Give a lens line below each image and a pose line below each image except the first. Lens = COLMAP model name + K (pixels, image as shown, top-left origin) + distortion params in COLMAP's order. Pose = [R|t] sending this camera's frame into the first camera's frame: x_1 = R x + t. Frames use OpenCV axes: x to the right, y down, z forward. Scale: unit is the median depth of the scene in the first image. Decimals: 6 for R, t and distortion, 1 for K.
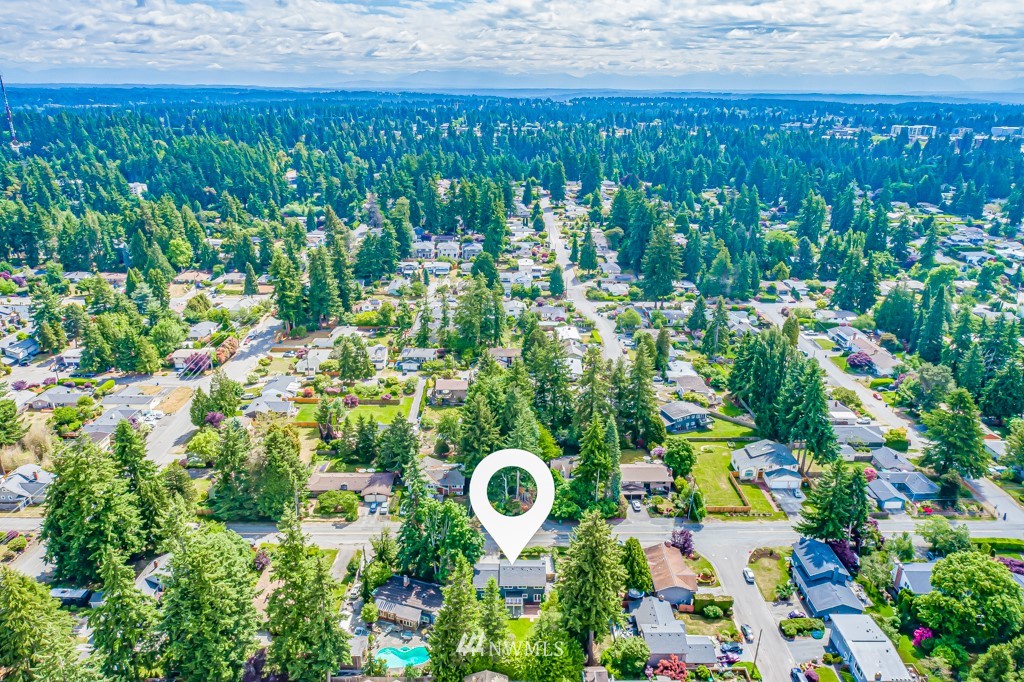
lens RADIAL K [[695.3, 0, 513.7], [0, 695.3, 340.4], [0, 0, 1]] dist [0.004170, 0.008441]
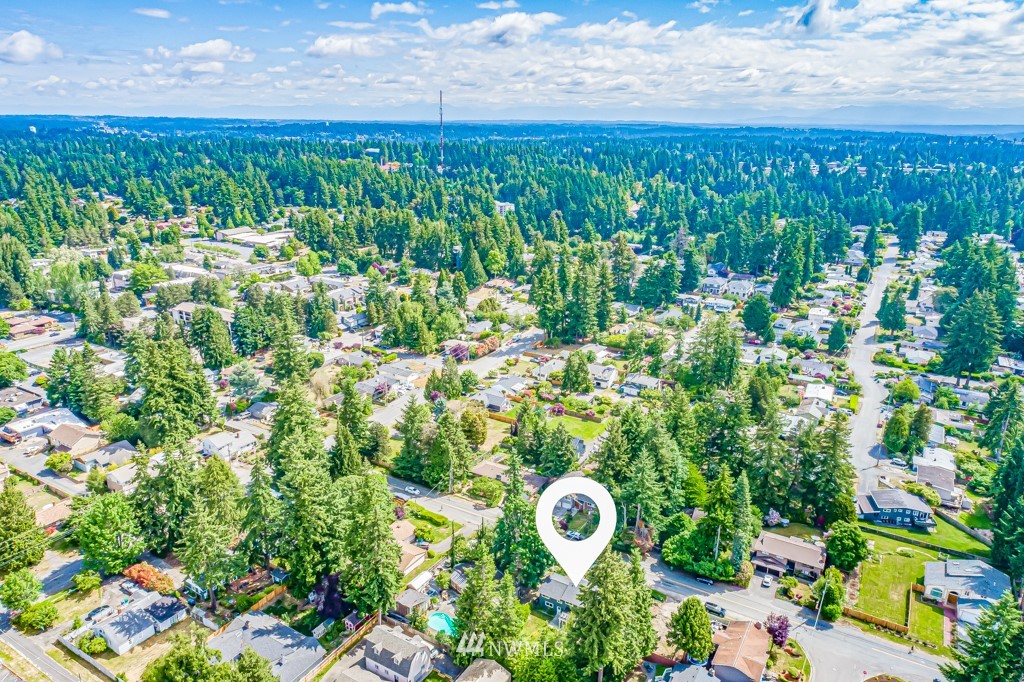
lens RADIAL K [[695.3, 0, 511.0], [0, 695.3, 342.1], [0, 0, 1]] dist [0.004170, 0.008441]
pose [[0.853835, 0.160356, -0.495229, 0.150107], [-0.182033, 0.983282, 0.004542, -0.004623], [0.487678, 0.086270, 0.868750, 0.016829]]
